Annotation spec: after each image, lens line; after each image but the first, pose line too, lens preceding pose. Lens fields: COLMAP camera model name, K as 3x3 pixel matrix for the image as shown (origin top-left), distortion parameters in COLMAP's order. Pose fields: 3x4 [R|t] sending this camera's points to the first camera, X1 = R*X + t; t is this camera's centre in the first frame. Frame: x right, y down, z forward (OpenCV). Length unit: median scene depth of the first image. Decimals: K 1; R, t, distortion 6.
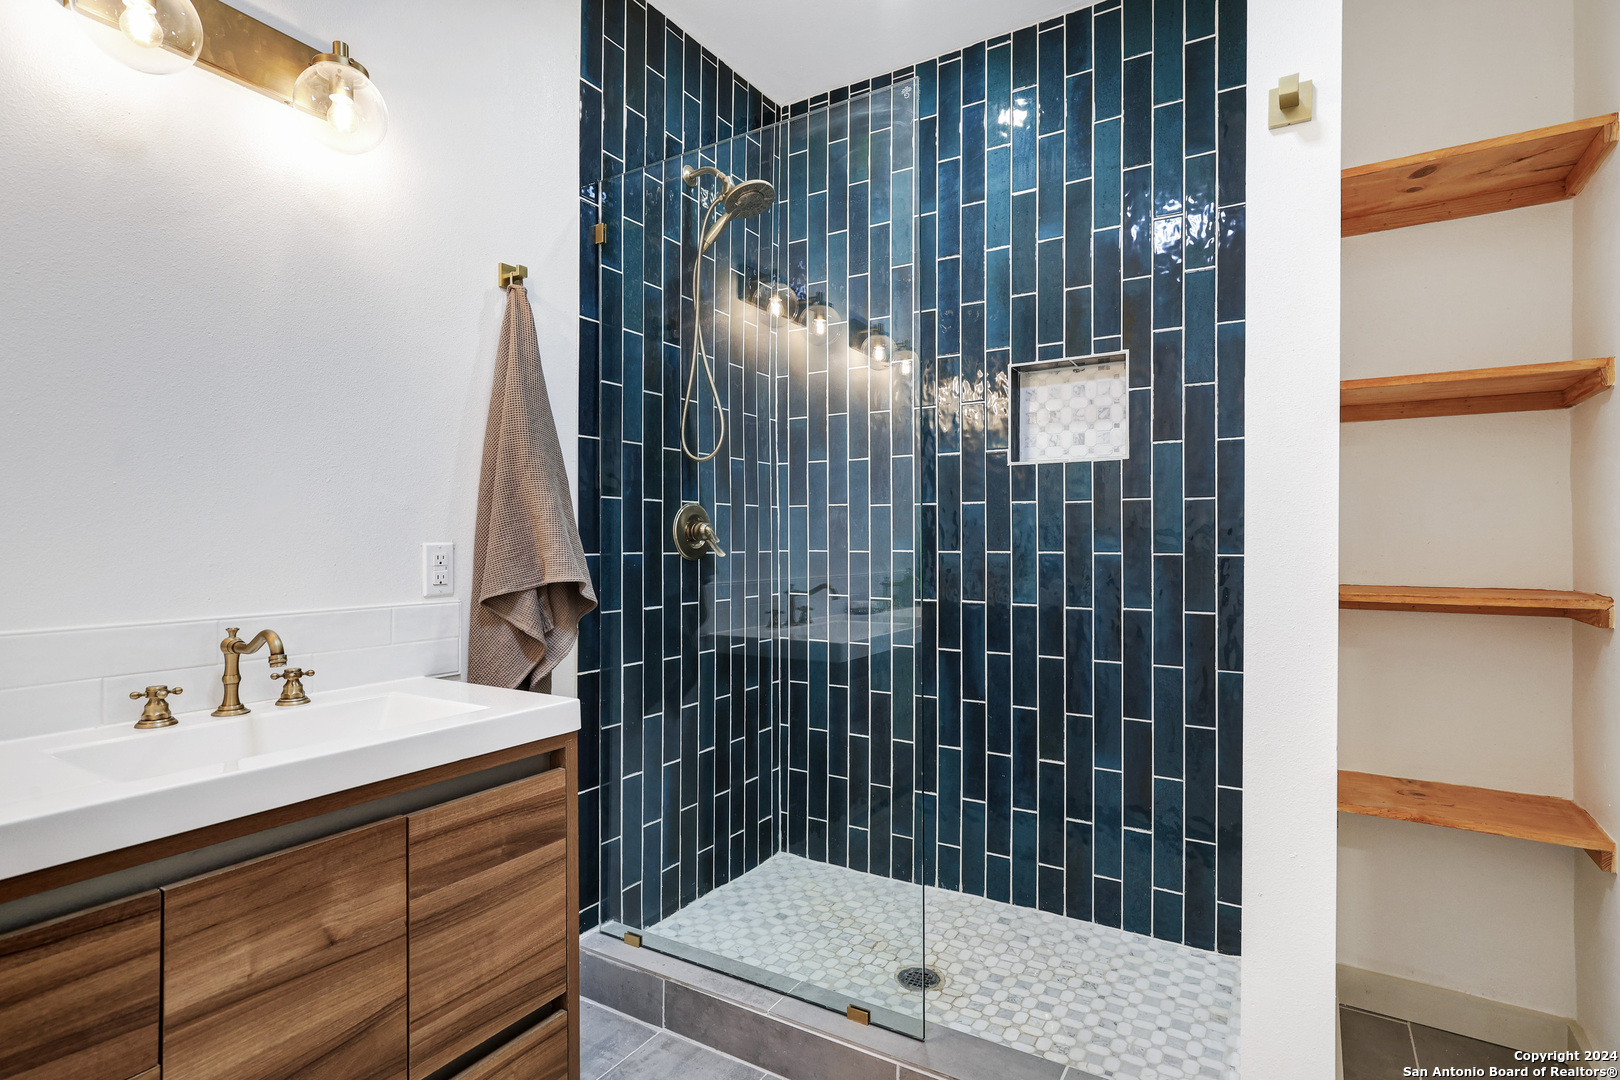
lens RADIAL K [[818.5, 0, 820.0], [0, 818.5, 536.9], [0, 0, 1]] dist [0.005878, 0.001096]
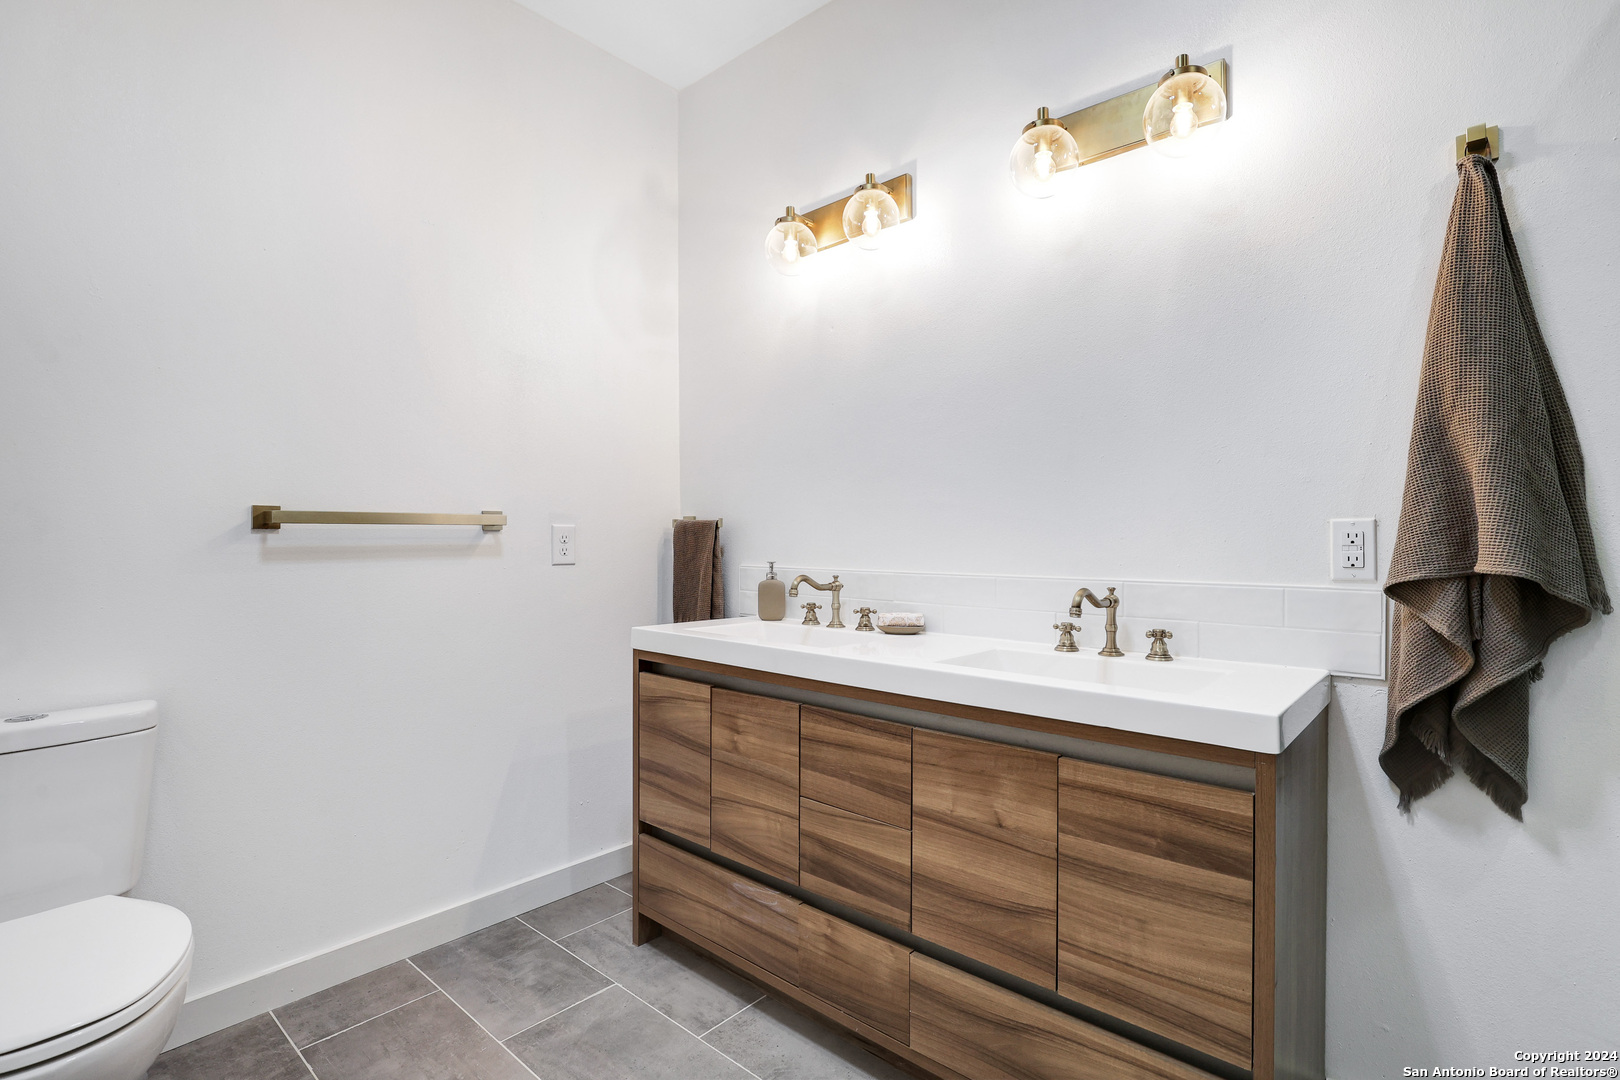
lens RADIAL K [[768.5, 0, 812.1], [0, 768.5, 553.9], [0, 0, 1]] dist [-0.004276, -0.000128]
pose [[-0.180897, 0.021909, -0.983258, 0.549233], [0.003789, 0.999760, 0.021580, 0.033870], [0.983495, 0.000179, -0.180936, 0.795817]]
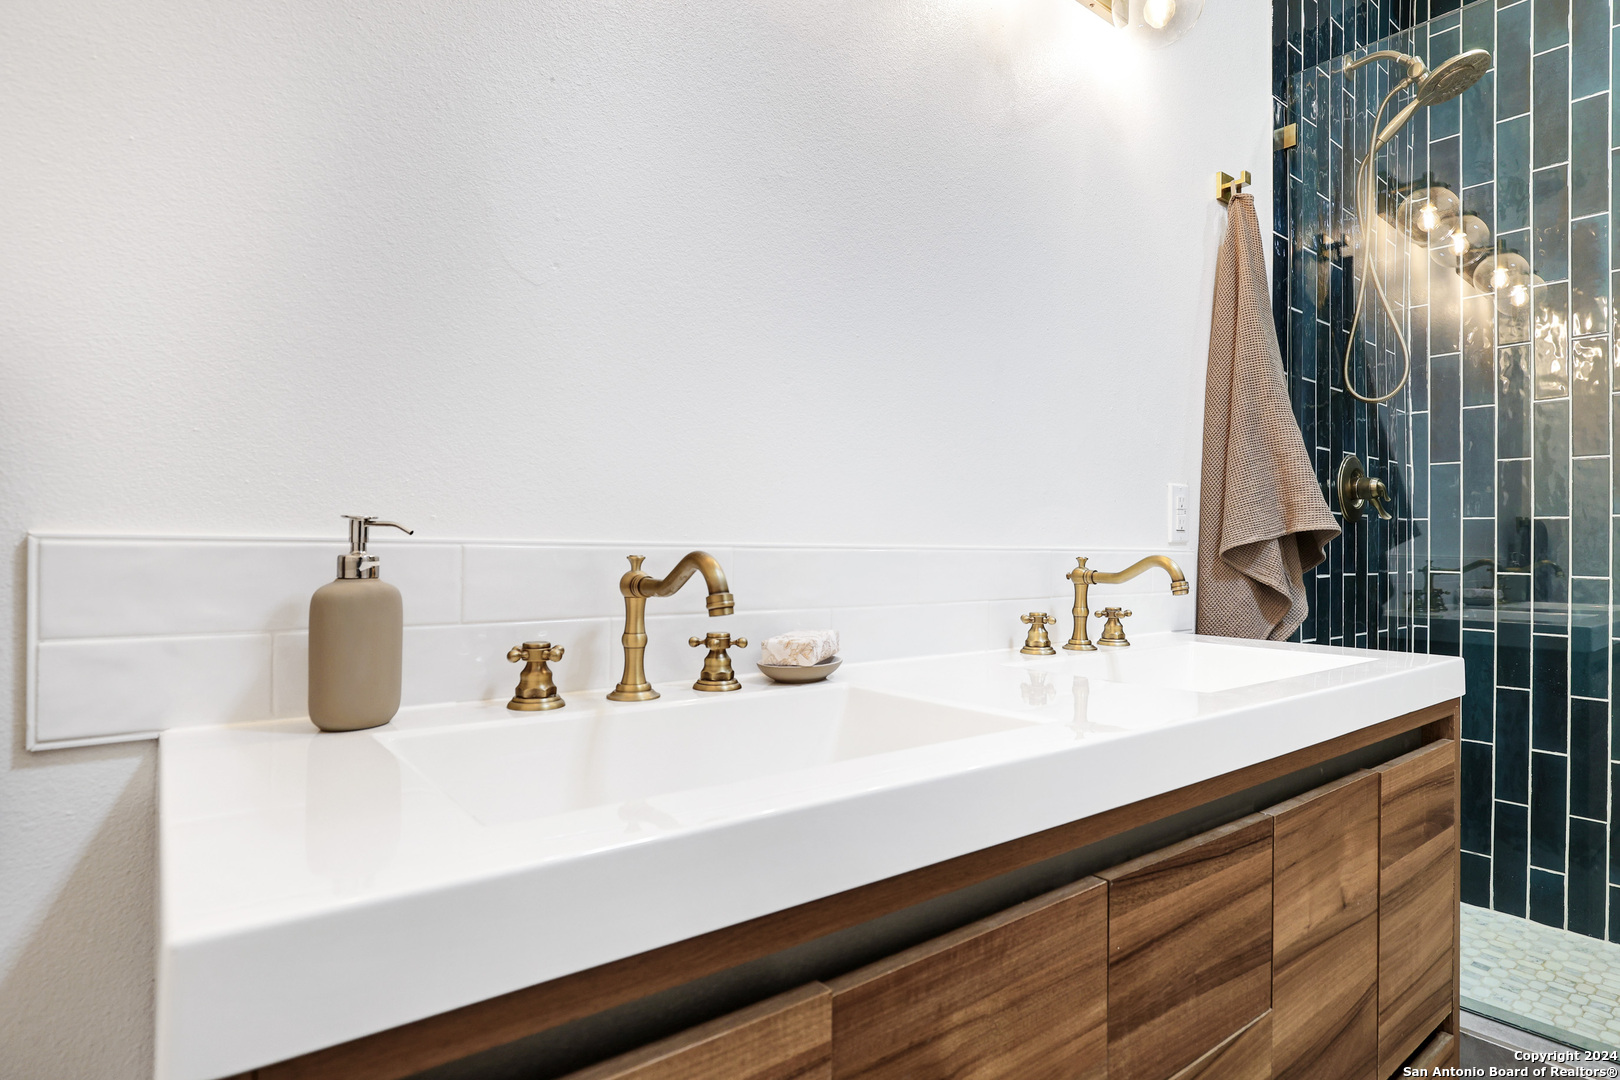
lens RADIAL K [[877.0, 0, 810.3], [0, 877.0, 536.1], [0, 0, 1]] dist [-0.006466, -0.000807]
pose [[0.943563, 0.008155, -0.331091, -0.706347], [-0.011485, 0.999901, -0.008103, 0.102748], [0.330993, 0.011448, 0.943564, -0.048354]]
